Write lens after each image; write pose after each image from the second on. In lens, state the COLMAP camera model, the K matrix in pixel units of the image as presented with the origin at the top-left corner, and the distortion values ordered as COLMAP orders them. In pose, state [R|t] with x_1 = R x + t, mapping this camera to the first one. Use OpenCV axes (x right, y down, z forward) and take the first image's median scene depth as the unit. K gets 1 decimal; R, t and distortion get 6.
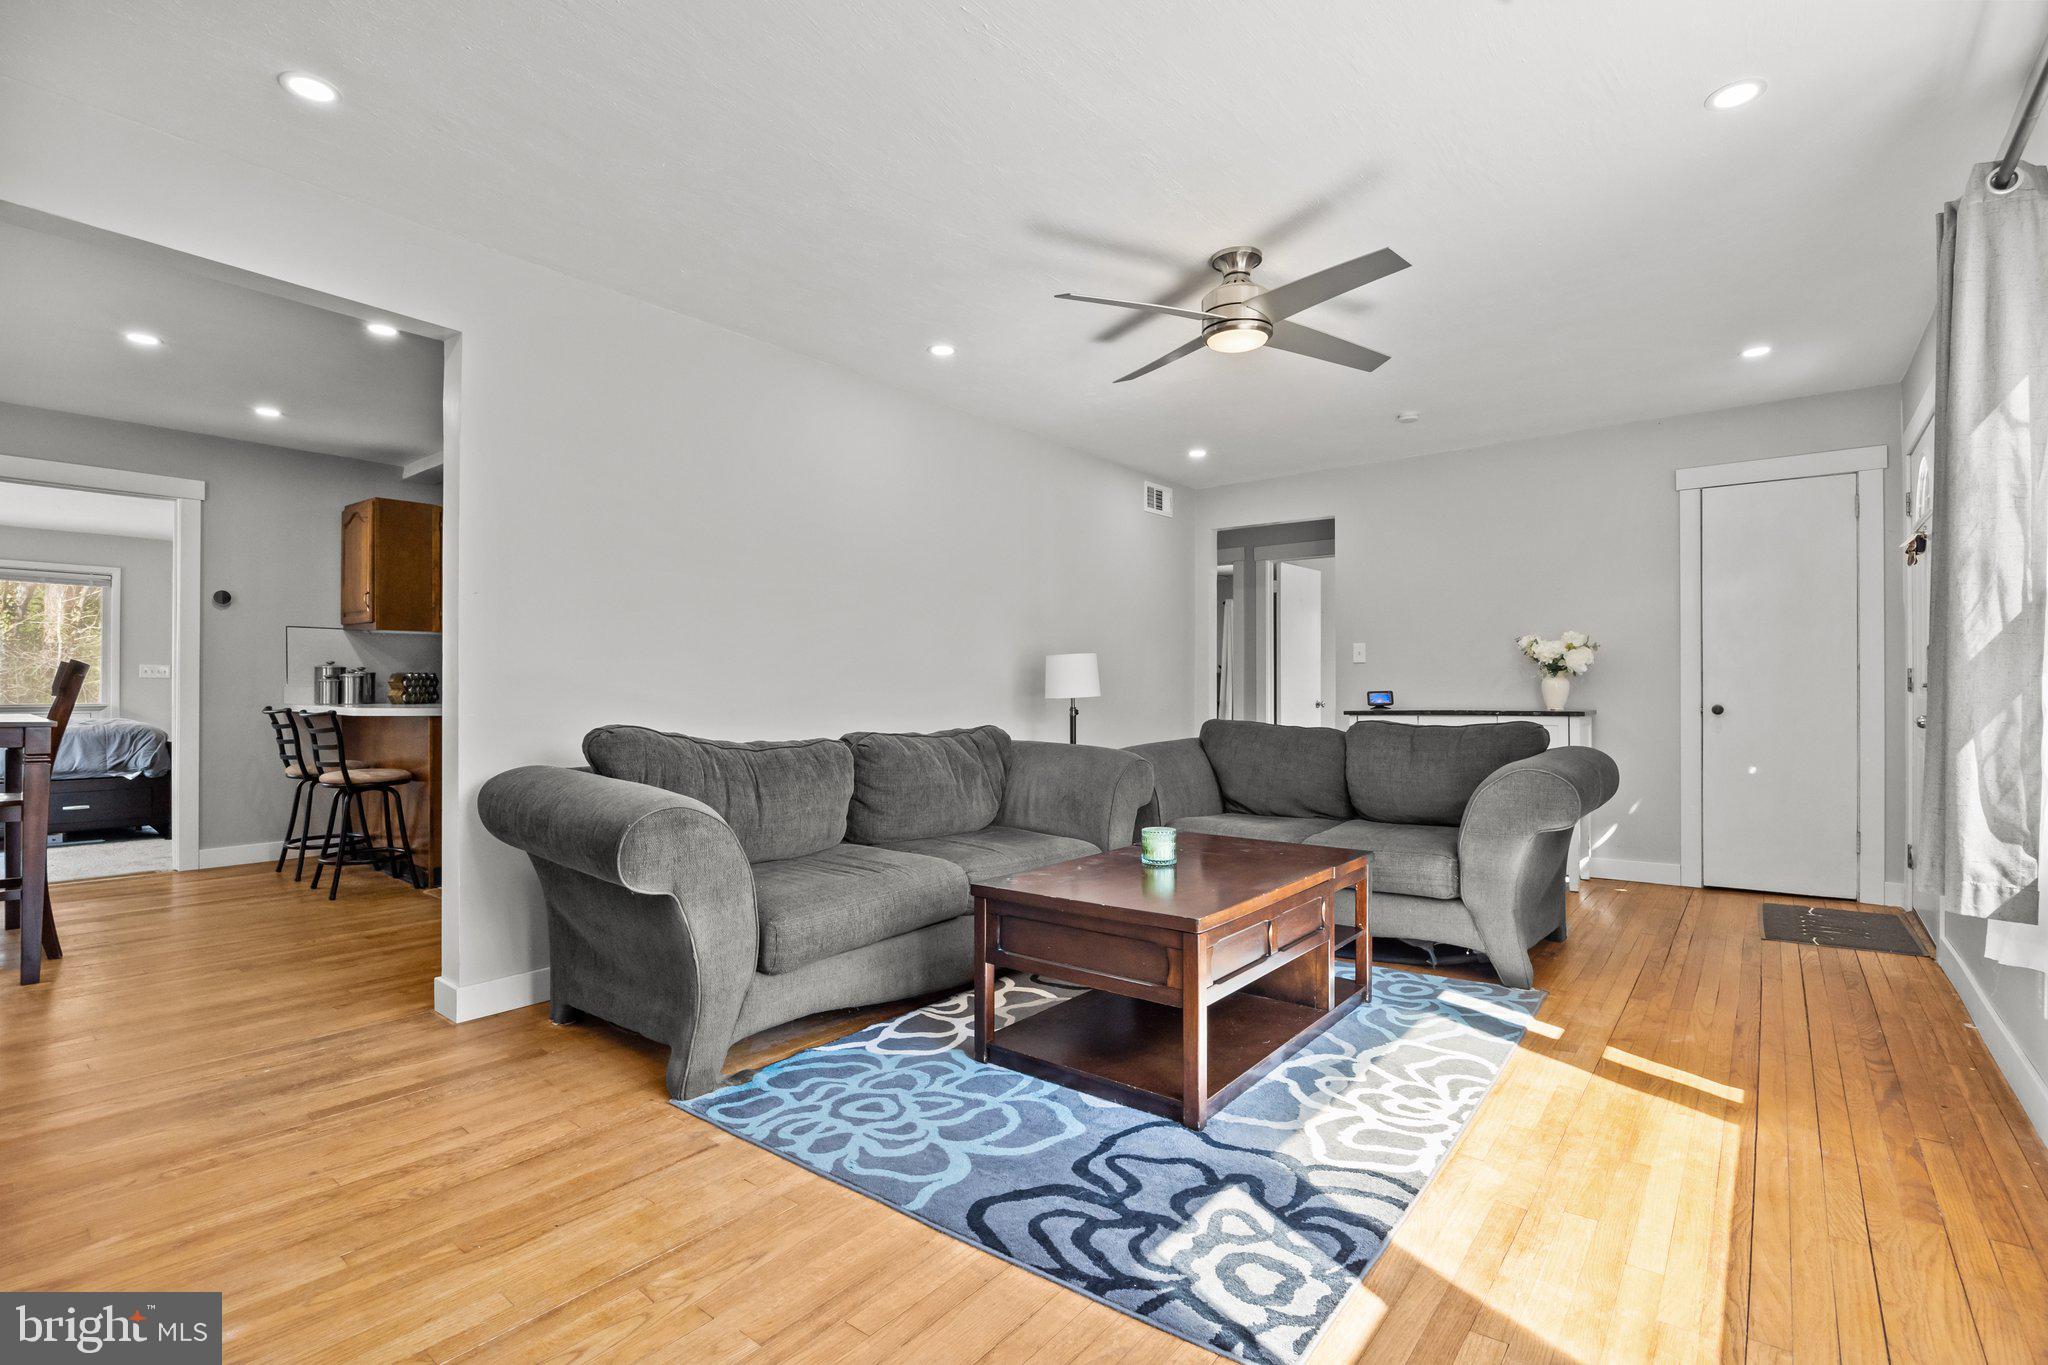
lens RADIAL K [[958.7, 0, 1017.8], [0, 958.7, 687.8], [0, 0, 1]] dist [-0.003522, -0.000860]
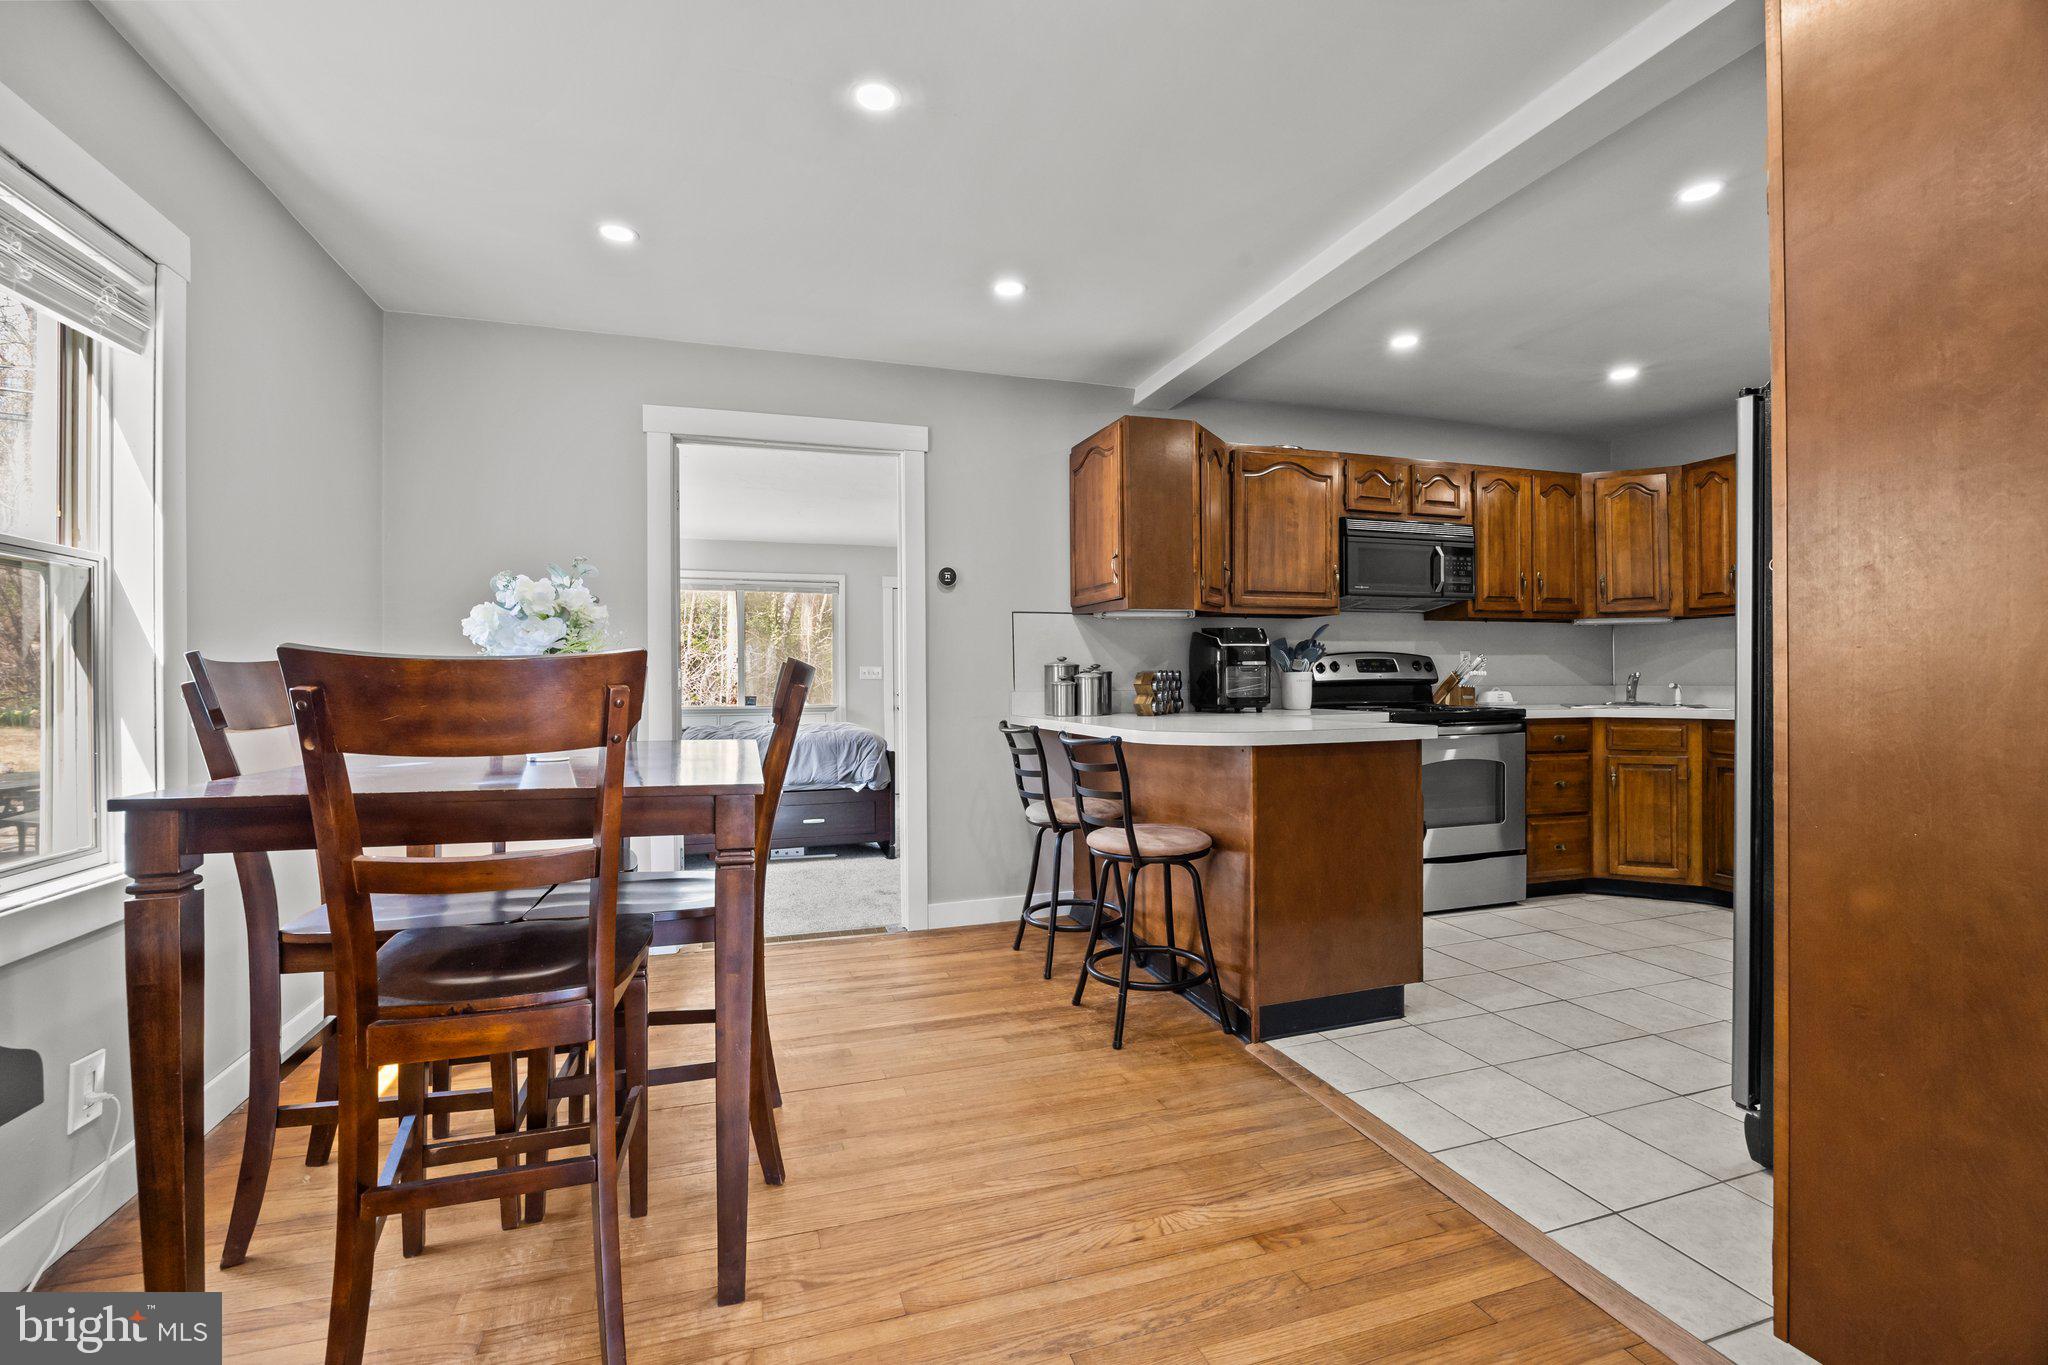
lens RADIAL K [[923.2, 0, 1024.0], [0, 923.2, 682.5], [0, 0, 1]] dist [-0.000515, -0.000006]
pose [[0.845798, -0.011095, -0.533387, -0.364248], [0.014296, 0.999896, 0.001871, -0.009987], [0.533311, -0.009208, 0.845869, 0.383508]]
